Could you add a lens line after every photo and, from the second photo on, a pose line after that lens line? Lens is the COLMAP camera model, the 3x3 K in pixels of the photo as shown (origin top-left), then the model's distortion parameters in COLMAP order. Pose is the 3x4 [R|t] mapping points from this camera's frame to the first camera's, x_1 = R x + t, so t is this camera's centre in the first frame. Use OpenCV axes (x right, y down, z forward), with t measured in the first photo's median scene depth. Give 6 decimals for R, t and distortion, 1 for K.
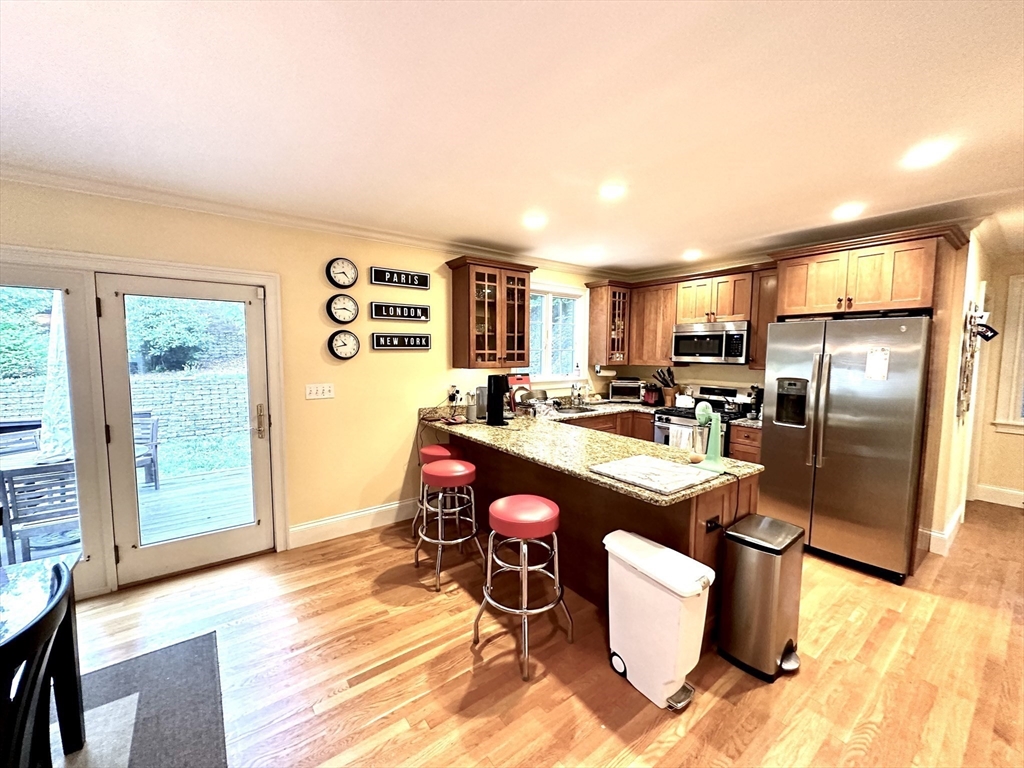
lens RADIAL K [[408.6, 0, 511.6], [0, 408.6, 384.8], [0, 0, 1]] dist [-0.002187, 0.000345]
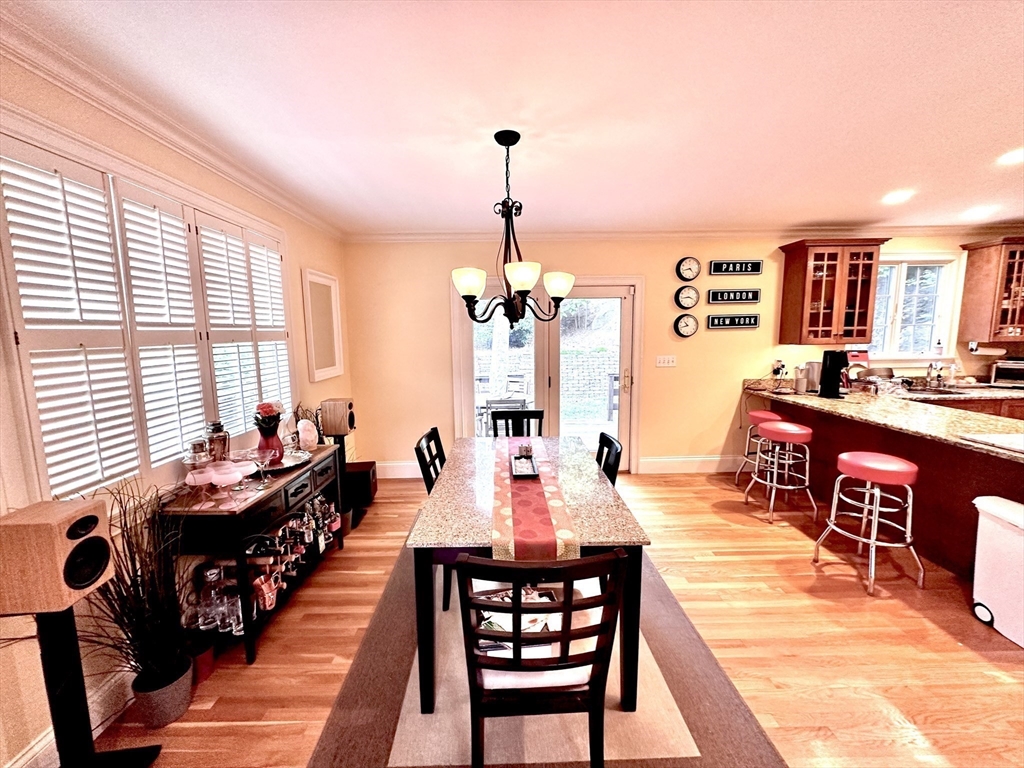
lens RADIAL K [[408.6, 0, 508.7], [0, 408.6, 383.6], [0, 0, 1]] dist [-0.002187, 0.000345]
pose [[0.806466, 0.057520, -0.588475, -0.086919], [-0.029476, 0.997931, 0.057148, 0.025036], [0.590545, -0.028742, 0.806493, -0.340855]]
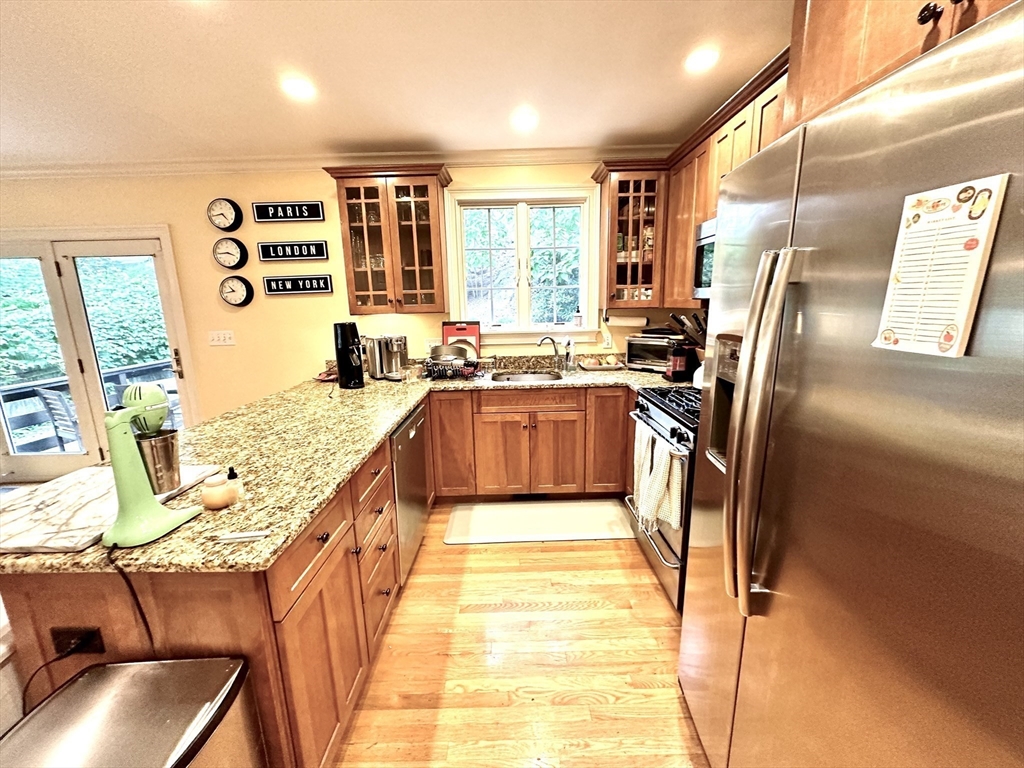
lens RADIAL K [[408.6, 0, 514.8], [0, 408.6, 384.4], [0, 0, 1]] dist [-0.002187, 0.000345]
pose [[0.802400, 0.094369, -0.589278, 0.672223], [-0.019993, 0.991115, 0.131498, -0.017023], [0.596451, -0.093733, 0.797157, 0.554280]]
